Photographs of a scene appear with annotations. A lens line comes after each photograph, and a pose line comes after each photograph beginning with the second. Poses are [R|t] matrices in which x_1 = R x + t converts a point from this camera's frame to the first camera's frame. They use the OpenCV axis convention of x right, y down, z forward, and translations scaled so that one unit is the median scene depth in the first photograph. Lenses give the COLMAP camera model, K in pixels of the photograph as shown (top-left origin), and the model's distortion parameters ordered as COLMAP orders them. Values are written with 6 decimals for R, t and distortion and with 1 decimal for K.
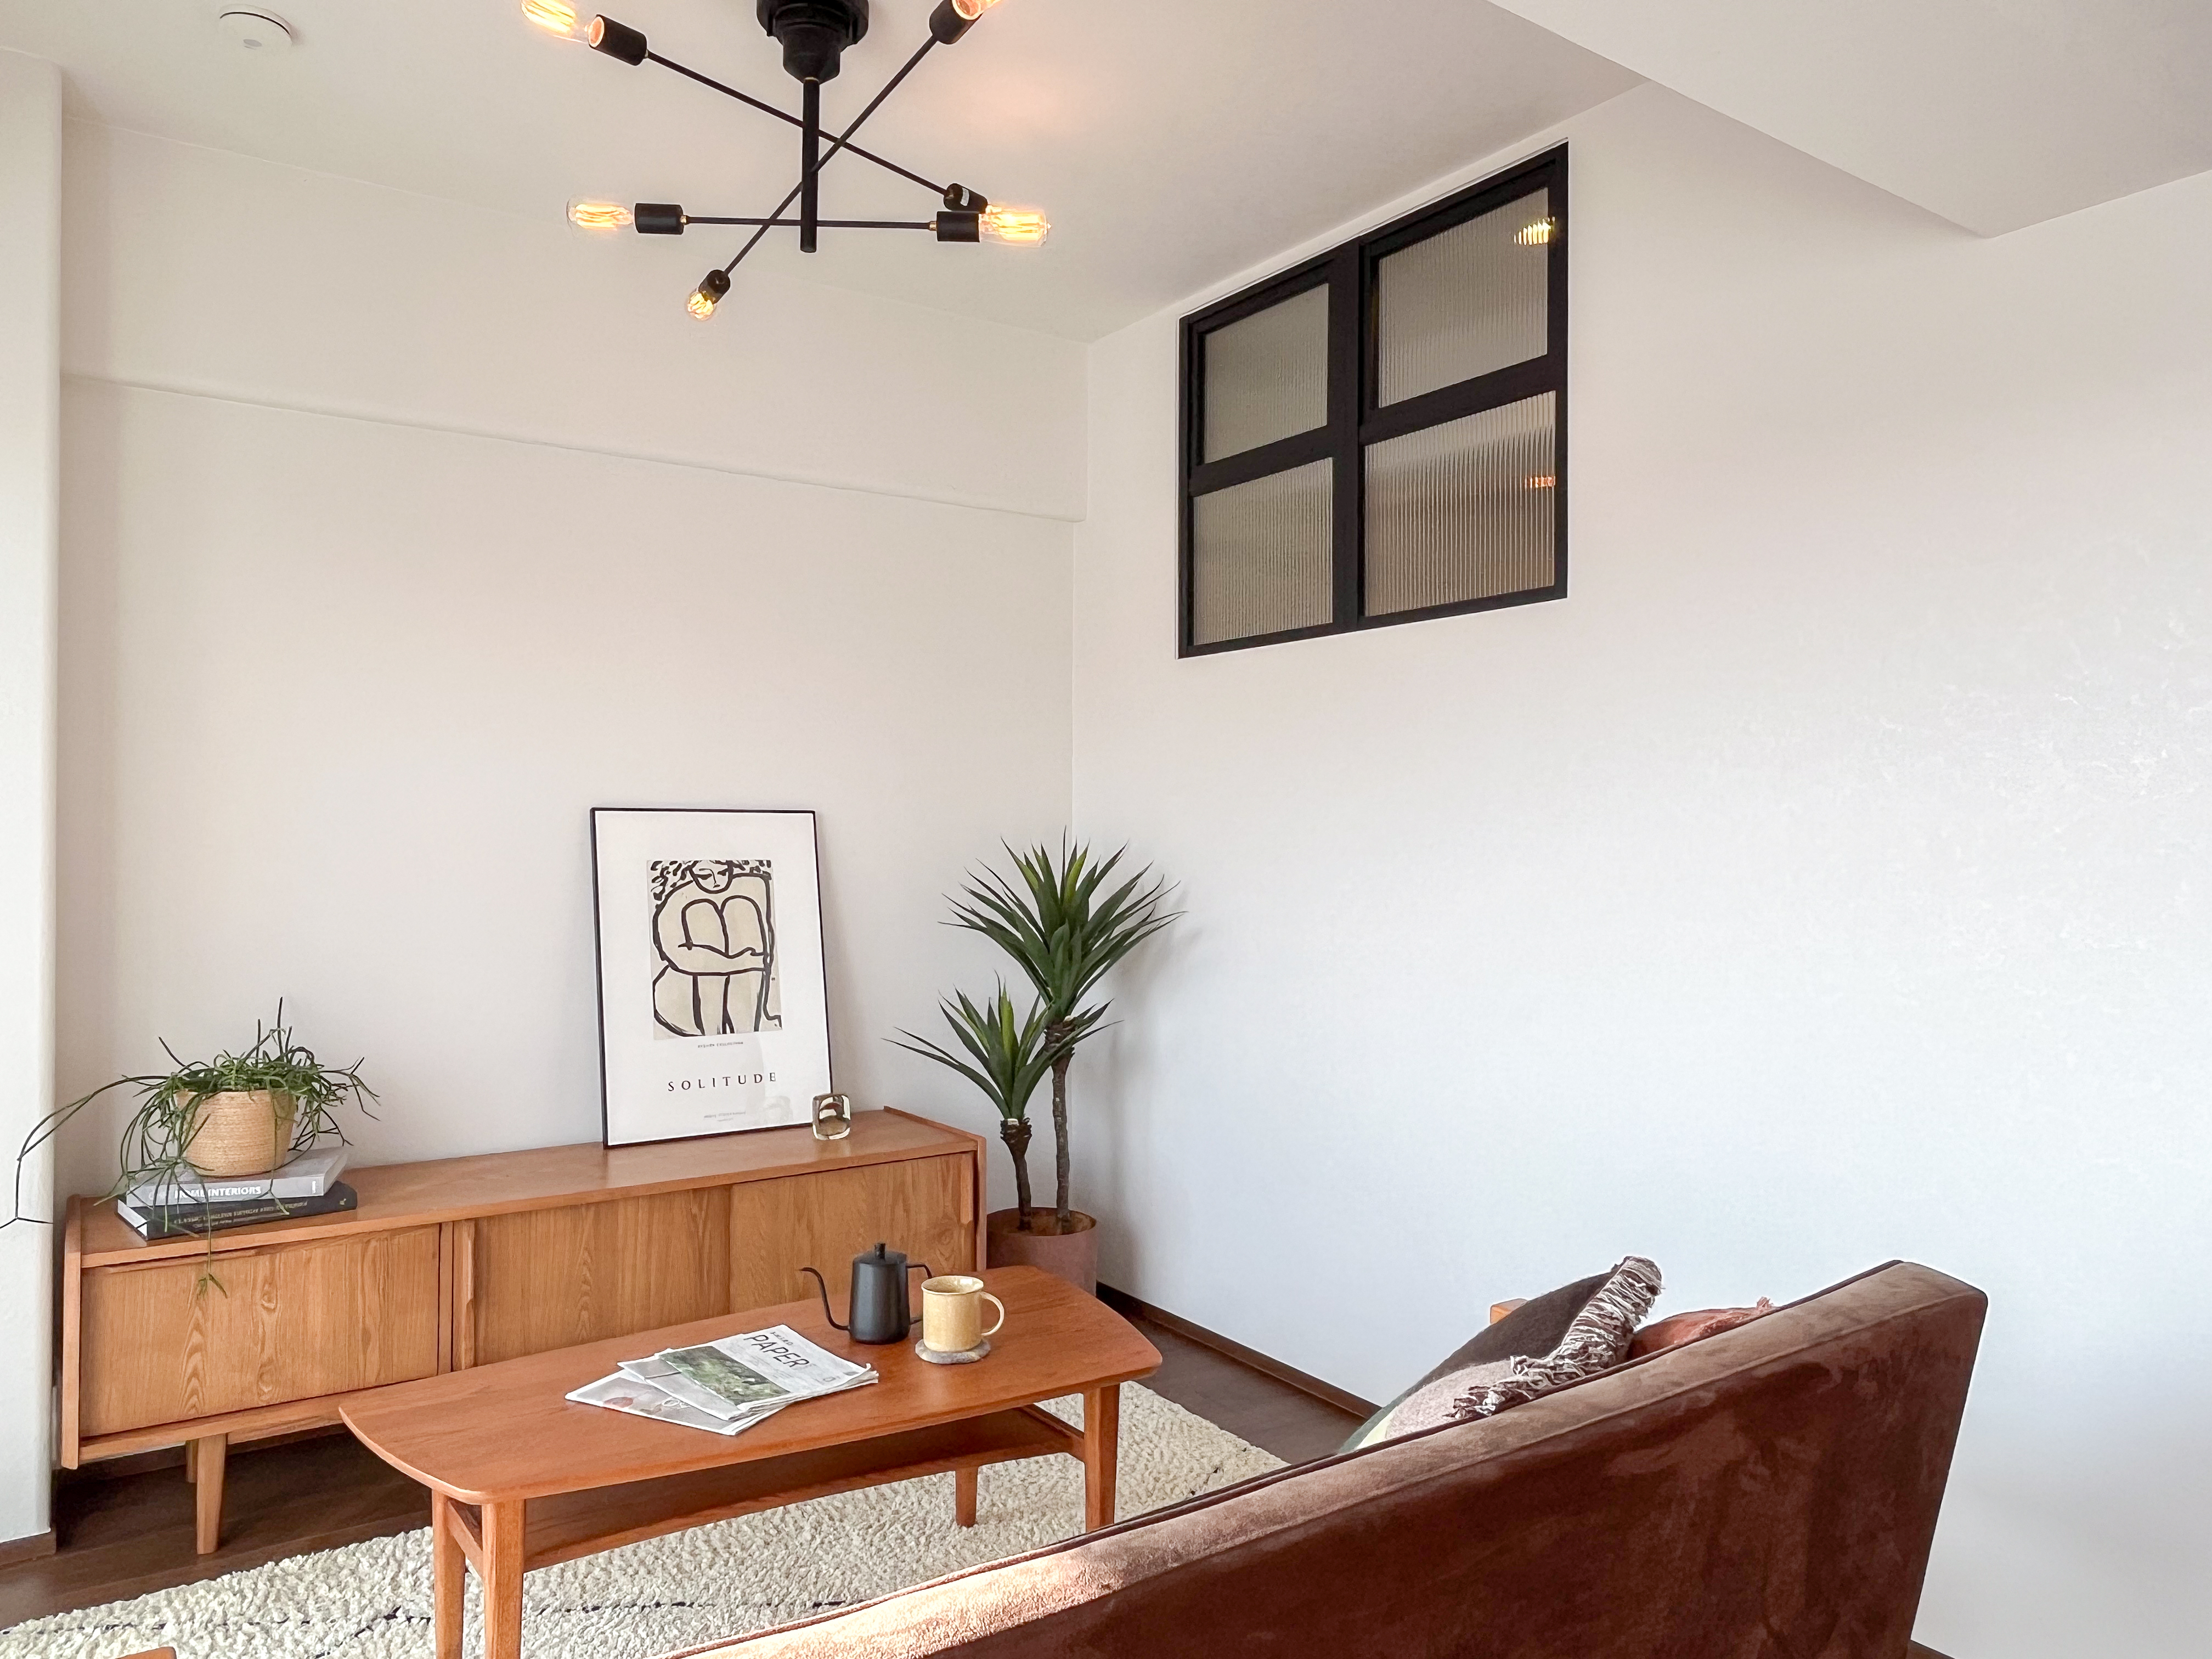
lens RADIAL K [[1490.0, 0, 1106.0], [0, 1490.0, 829.5], [0, 0, 1]] dist [-0.003700, -0.001103]
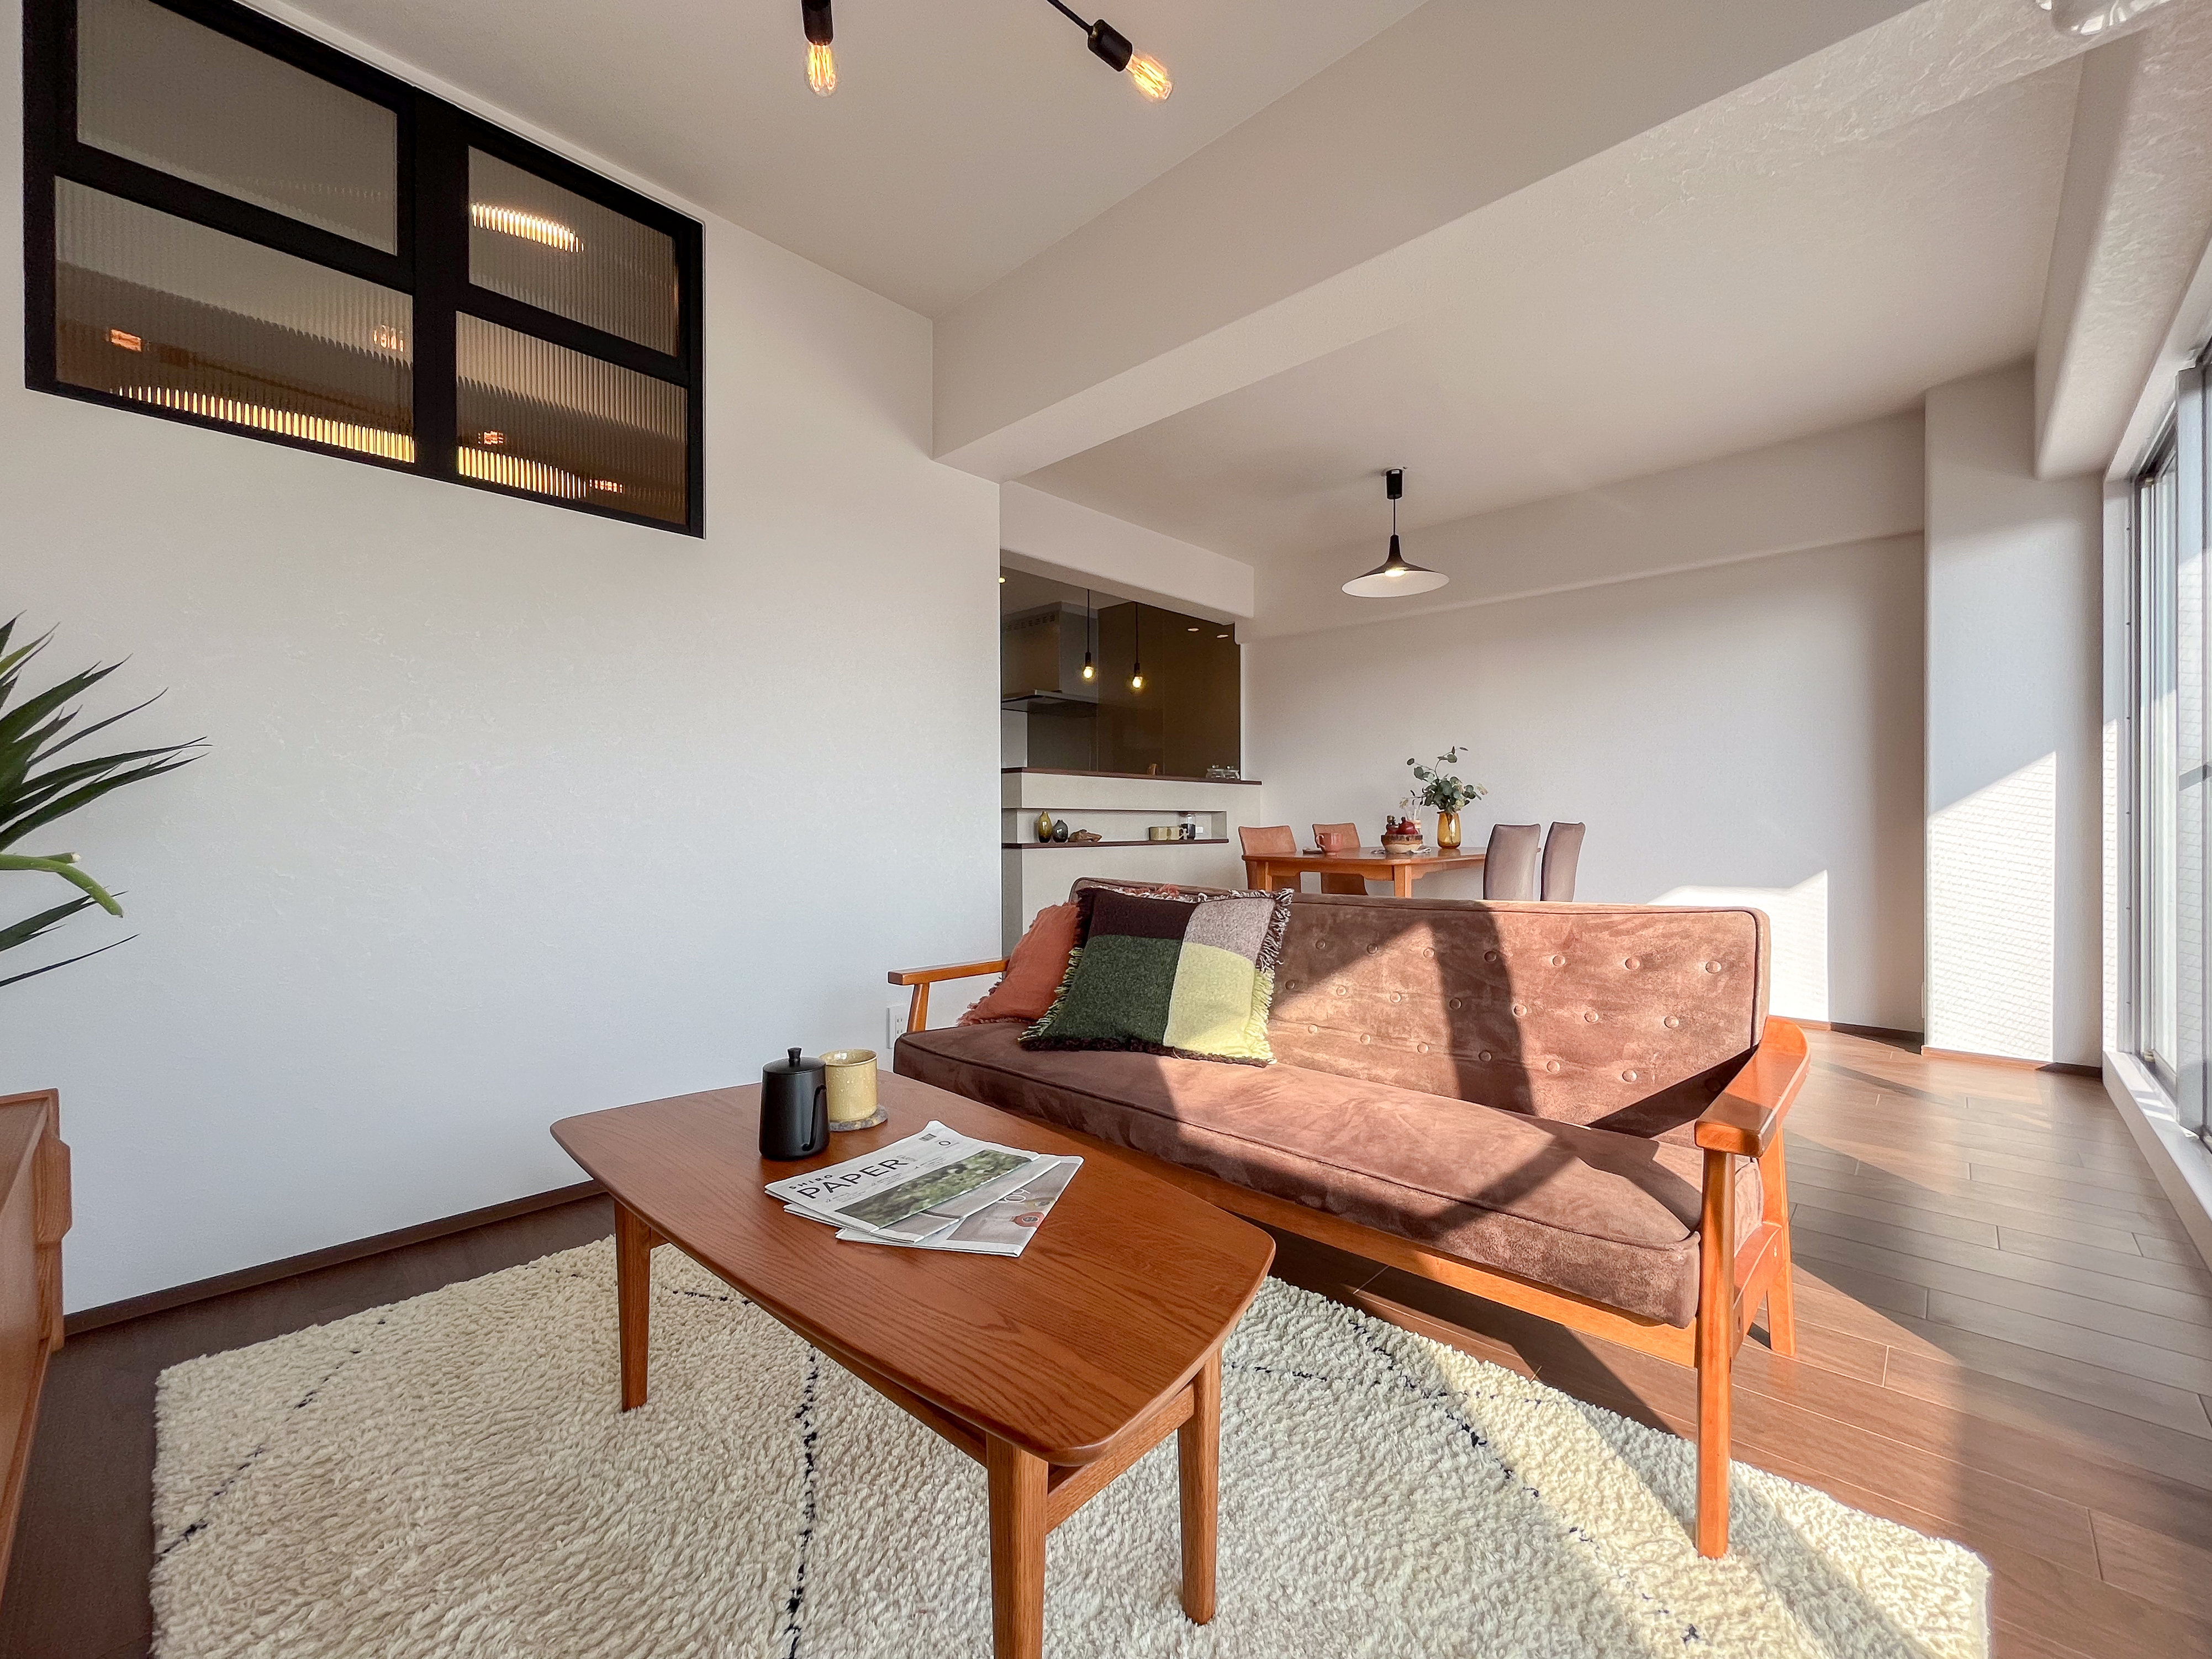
lens RADIAL K [[899.0, 0, 1103.0], [0, 899.0, 827.6], [0, 0, 1]] dist [-0.004852, 0.000170]
pose [[-0.202273, -0.006949, 0.979304, -0.616333], [-0.000980, 0.999976, 0.006893, 0.116415], [-0.979329, 0.000435, -0.202275, 0.783349]]
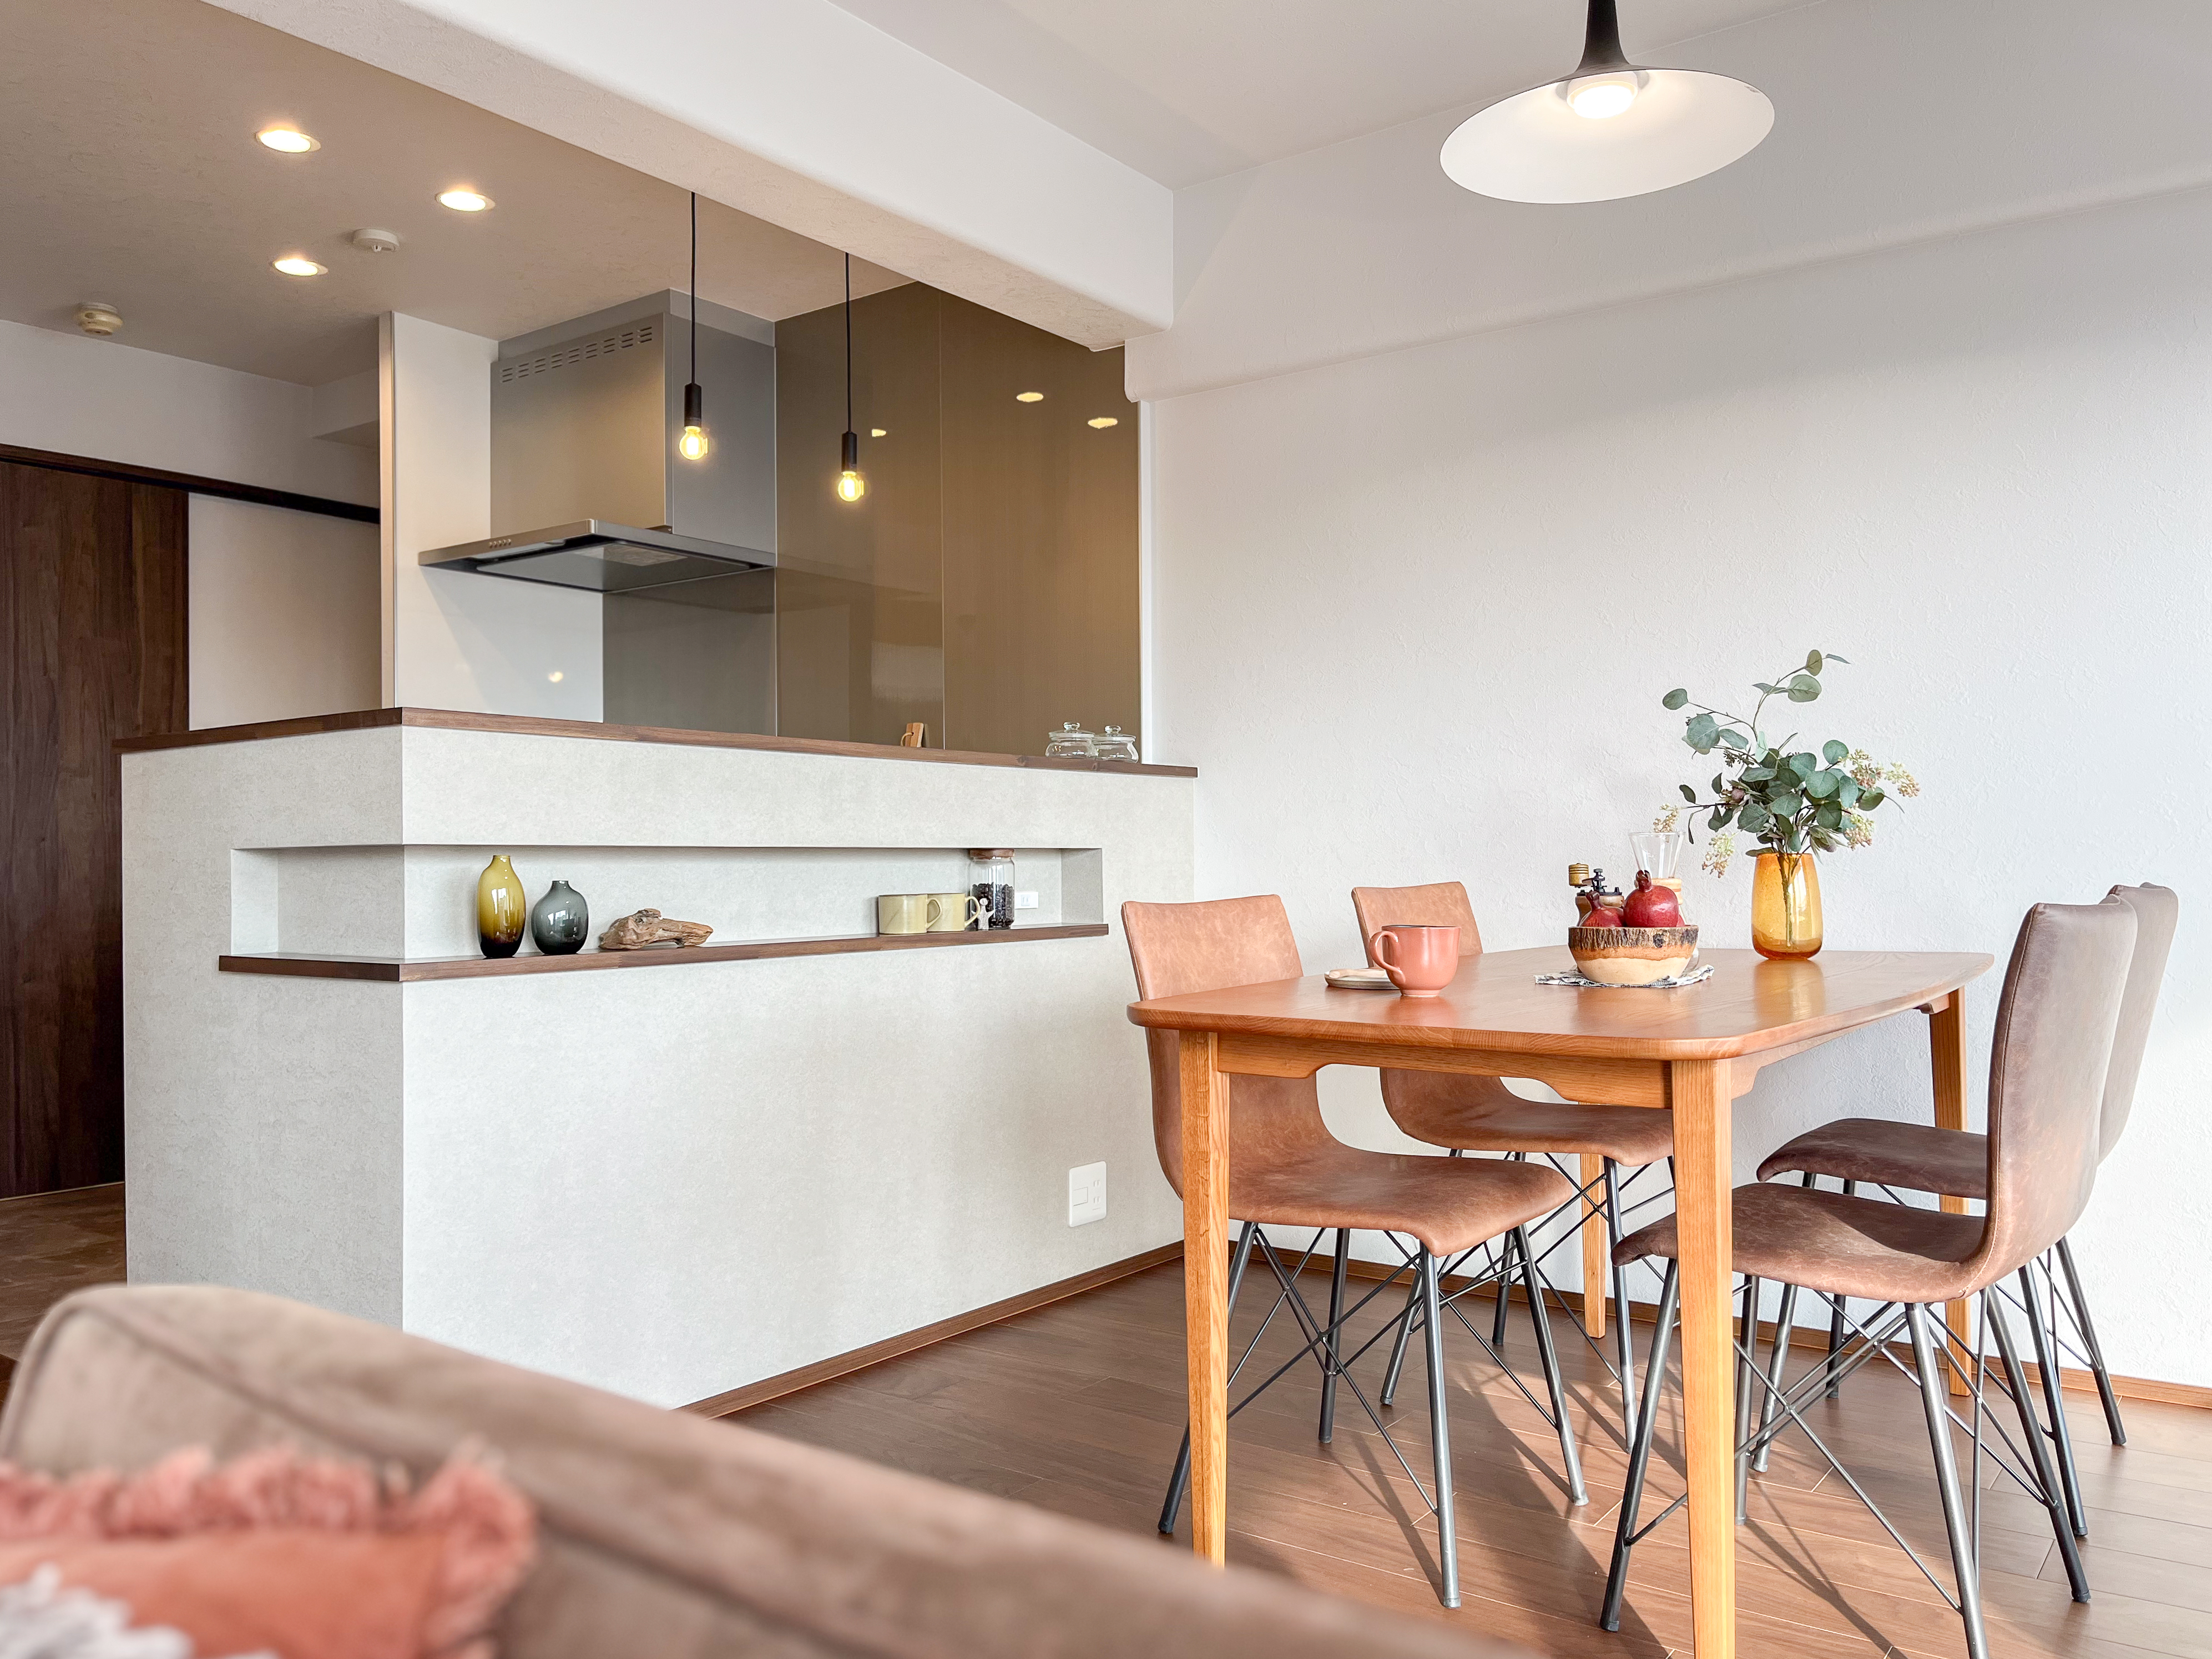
lens RADIAL K [[1681.3, 0, 1120.8], [0, 1681.3, 838.5], [0, 0, 1]] dist [0.012648, -0.000015]
pose [[-0.323667, 0.010995, 0.946107, -0.003115], [0.002915, 0.999939, -0.010624, 0.100228], [-0.946167, -0.000680, -0.323679, 0.534551]]
